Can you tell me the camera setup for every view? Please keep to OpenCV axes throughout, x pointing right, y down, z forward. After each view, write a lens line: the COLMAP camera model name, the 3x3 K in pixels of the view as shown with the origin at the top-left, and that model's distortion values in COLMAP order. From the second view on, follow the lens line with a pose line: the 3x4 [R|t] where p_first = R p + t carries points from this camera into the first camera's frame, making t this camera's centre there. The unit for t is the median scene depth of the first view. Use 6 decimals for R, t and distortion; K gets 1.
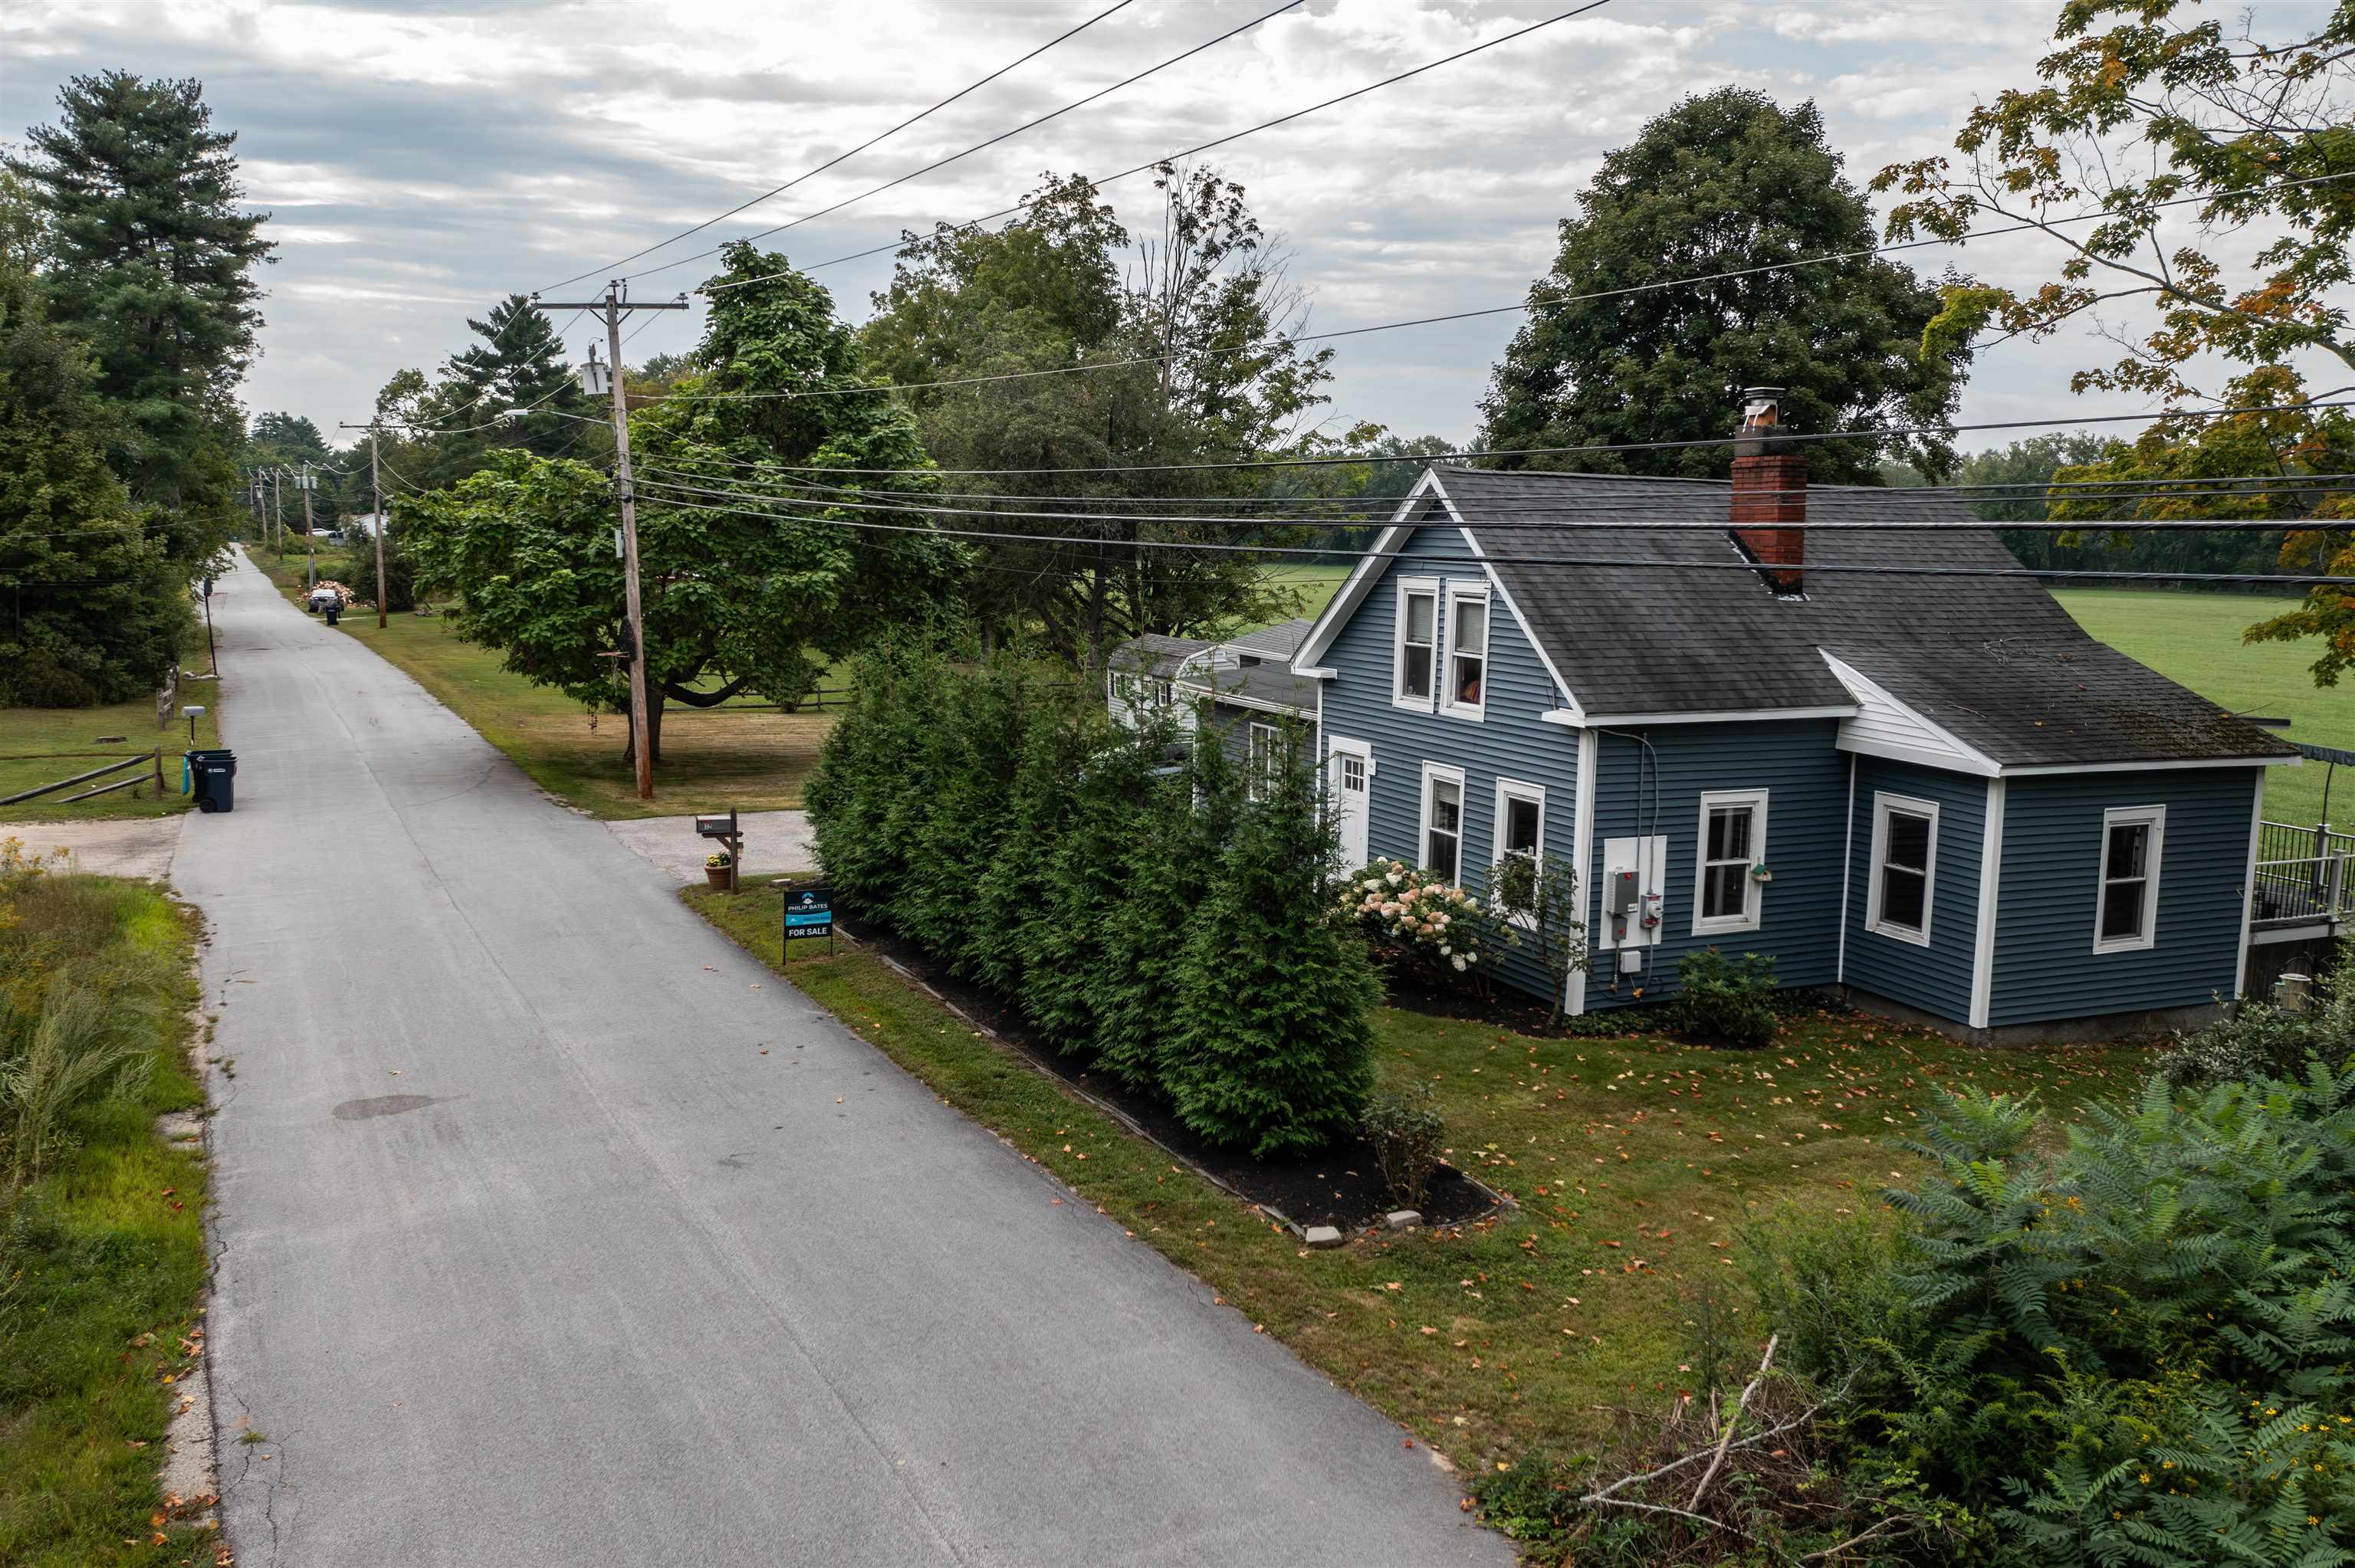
lens RADIAL K [[1867.9, 0, 1179.5], [0, 1867.9, 779.4], [0, 0, 1]] dist [-0.015926, 0.010731]
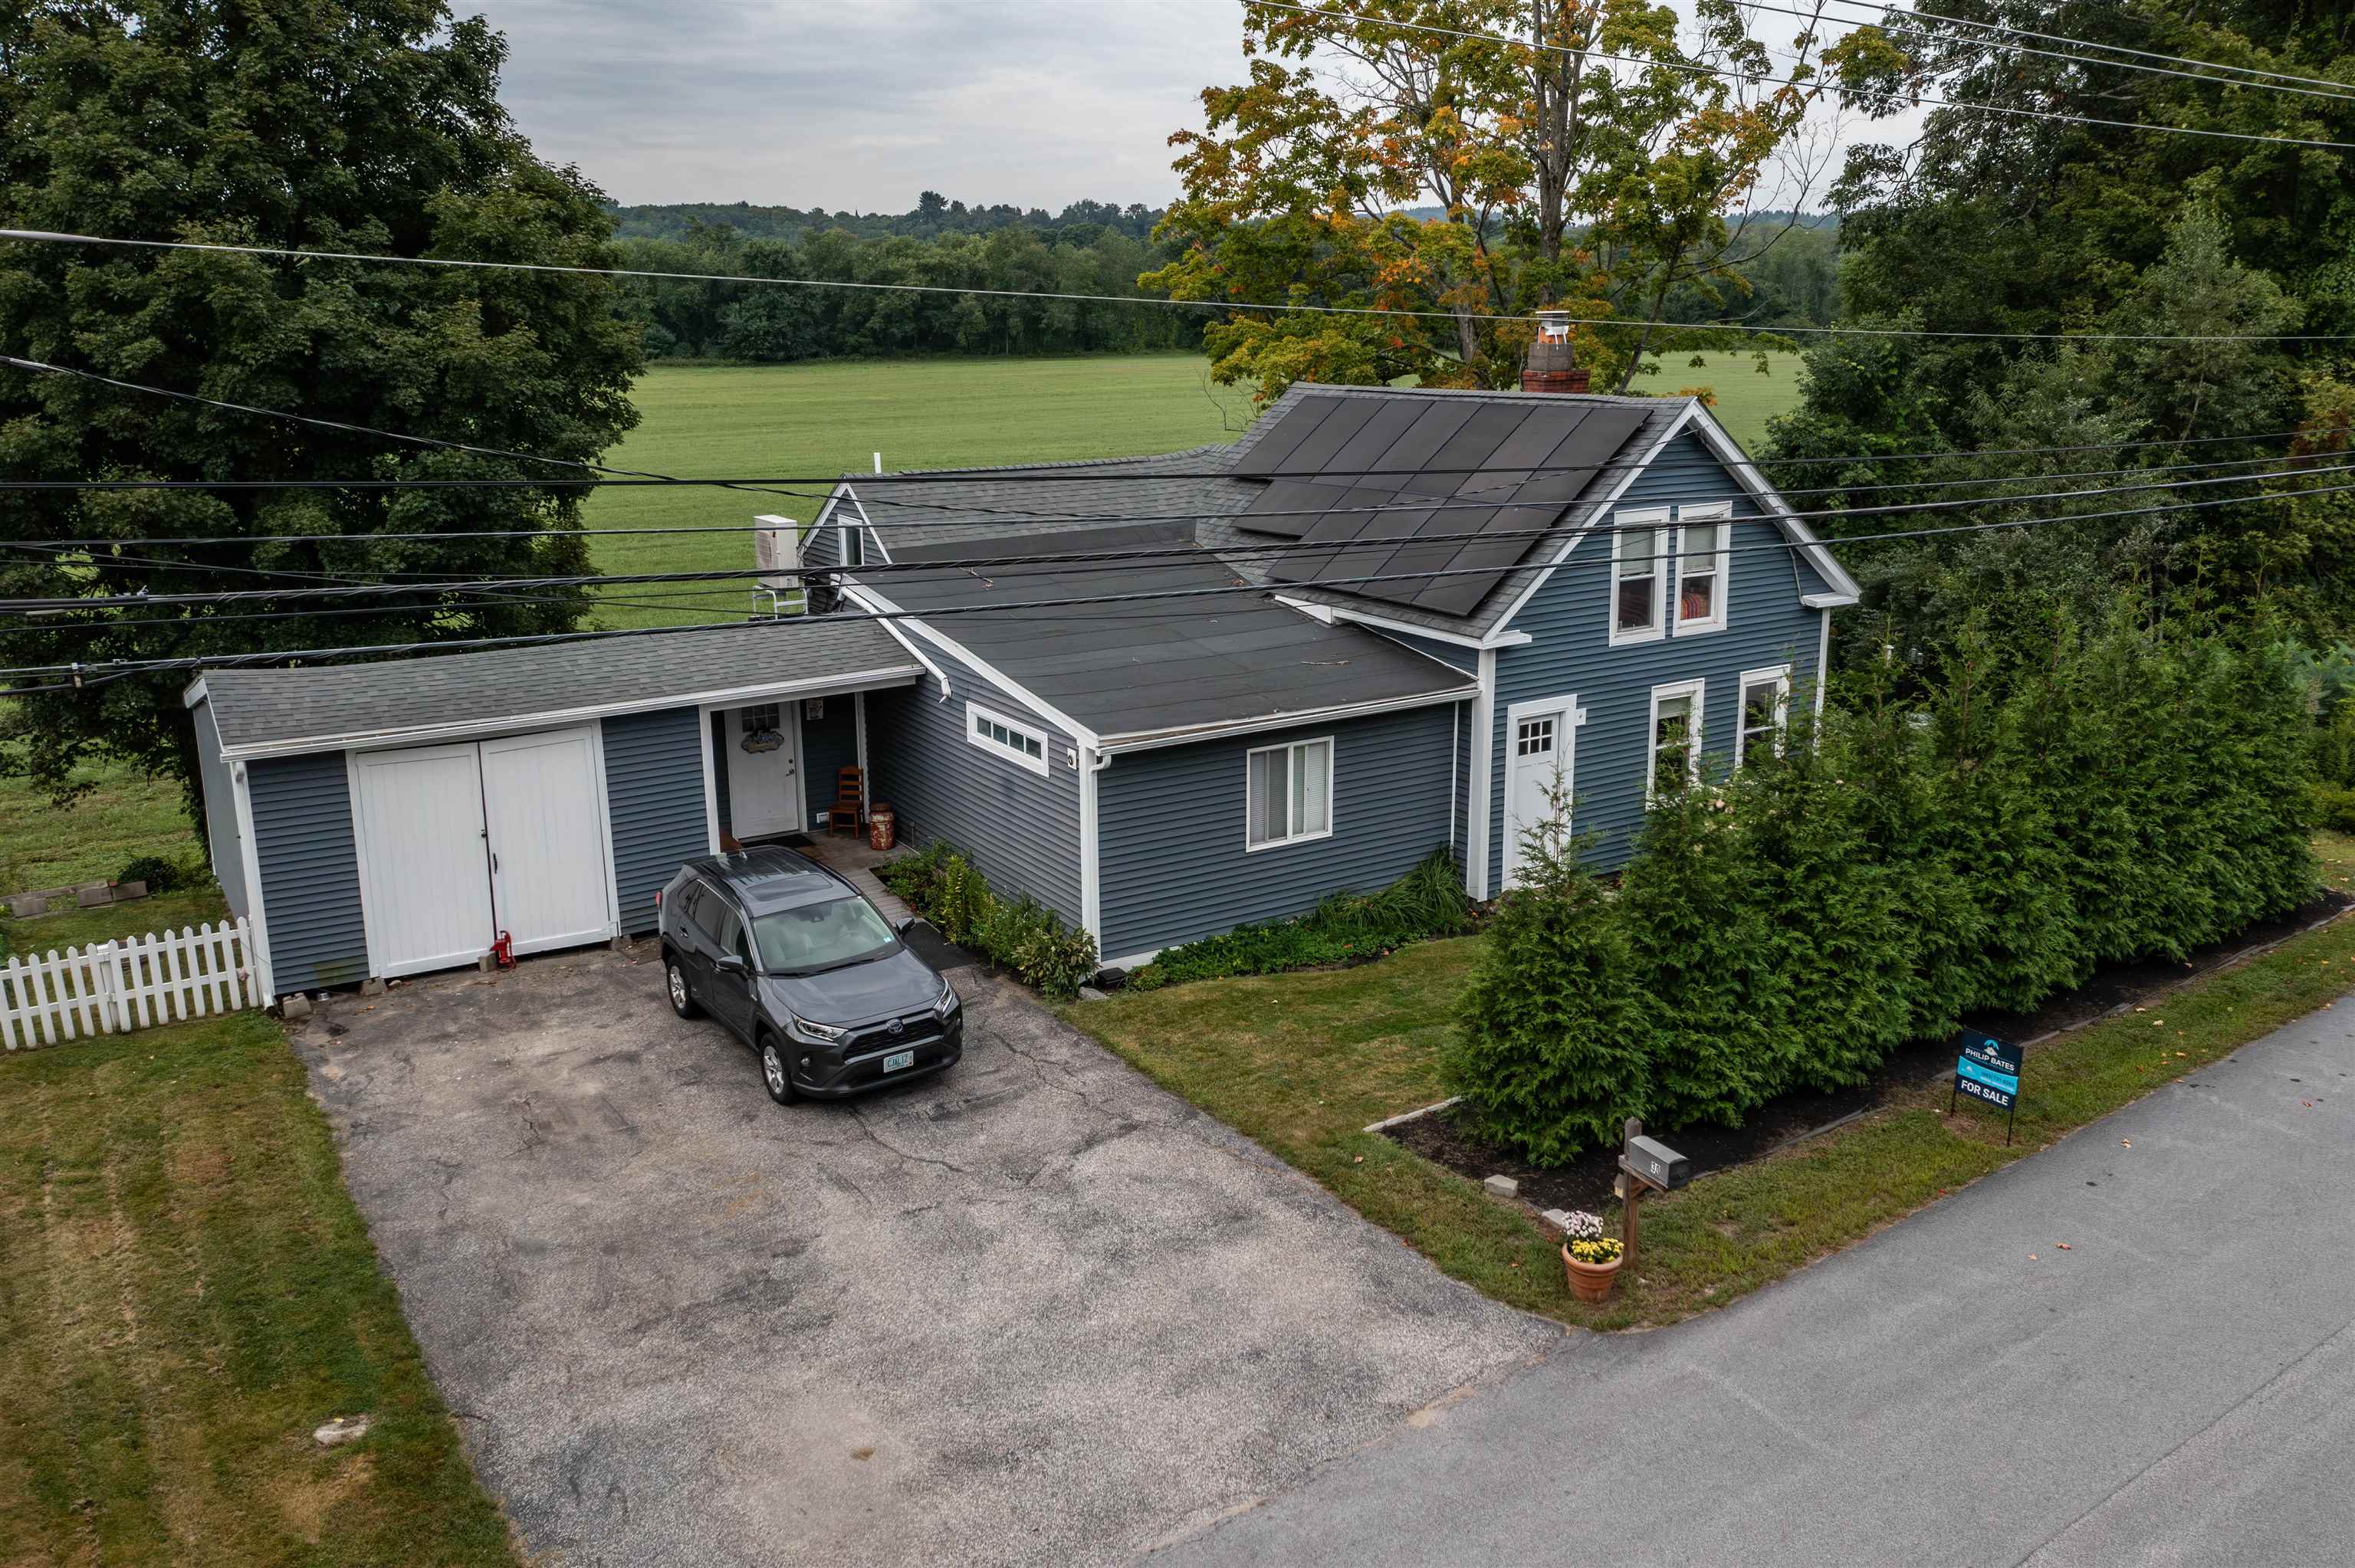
lens RADIAL K [[1867.9, 0, 1179.5], [0, 1867.9, 779.4], [0, 0, 1]] dist [-0.015926, 0.010731]
pose [[-0.139848, -0.261750, 0.954950, -0.828511], [0.139658, 0.949572, 0.280728, -0.287148], [-0.980275, 0.172626, -0.096240, 1.369845]]
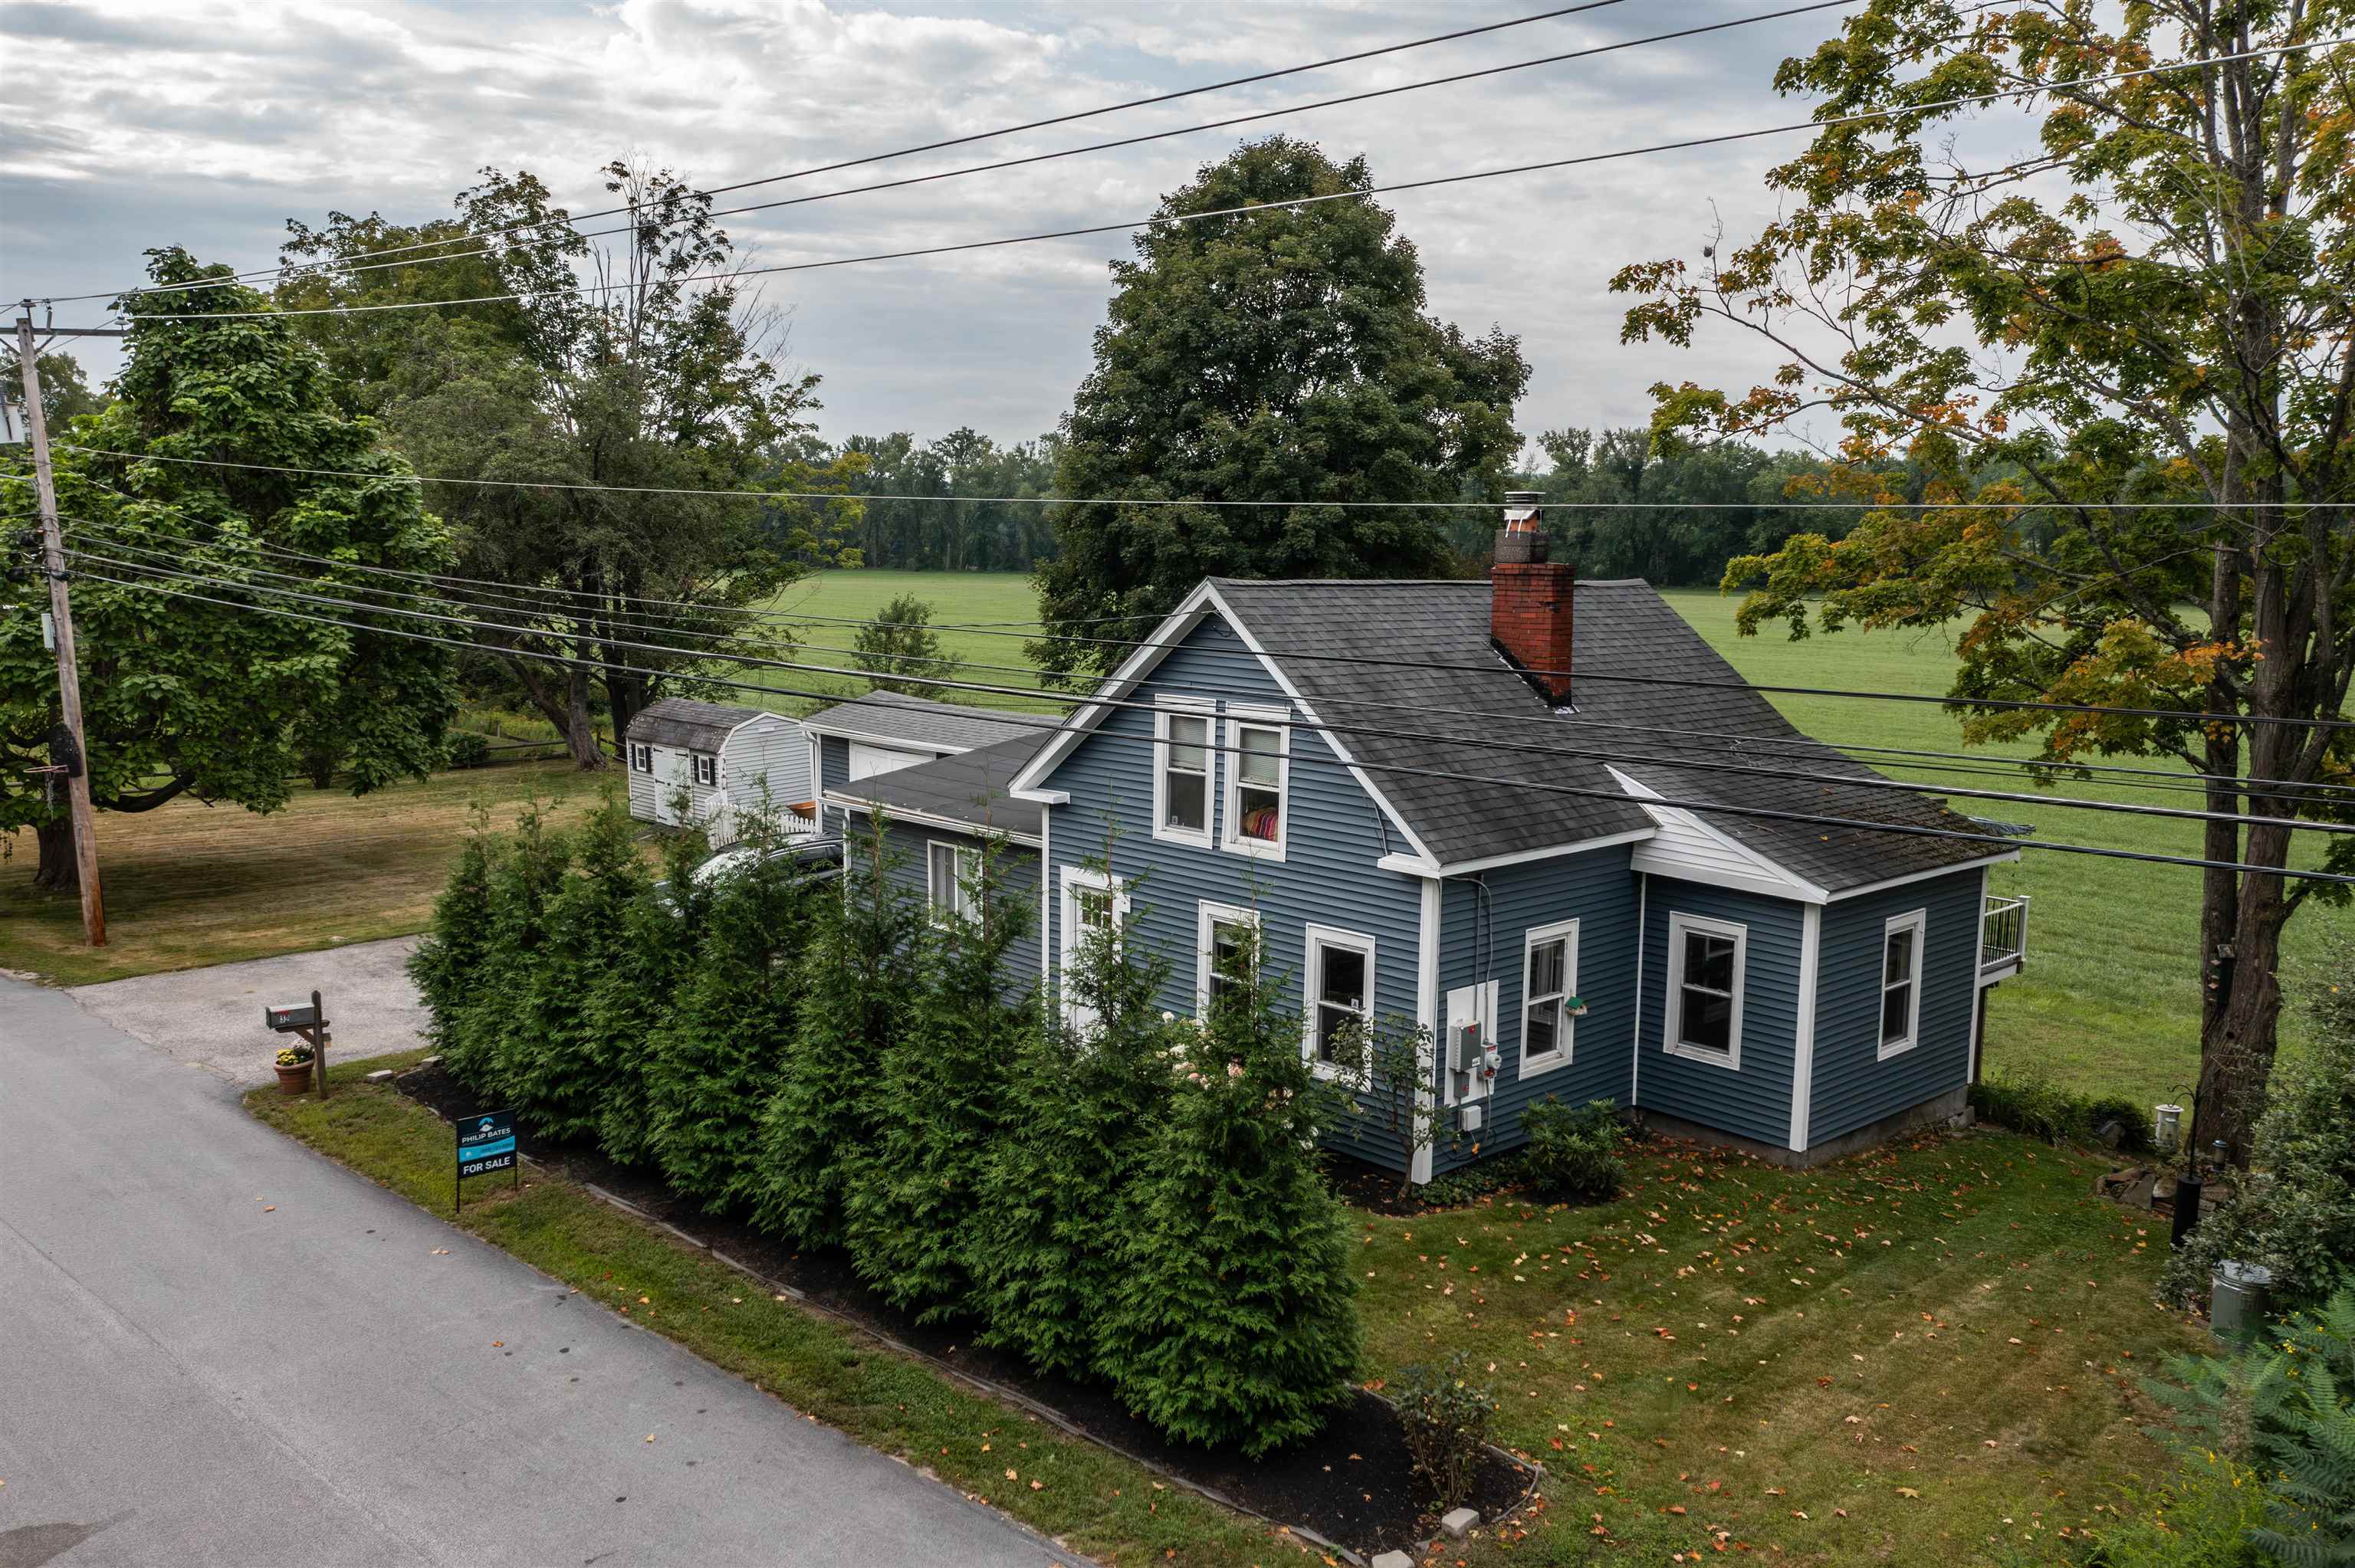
lens RADIAL K [[1866.5, 0, 1180.4], [0, 1866.5, 785.3], [0, 0, 1]] dist [-0.019558, 0.021085]
pose [[0.942926, -0.048227, 0.329490, -0.174998], [0.045945, 0.998836, 0.014712, -0.079871], [-0.329816, 0.001266, 0.944044, 0.149377]]
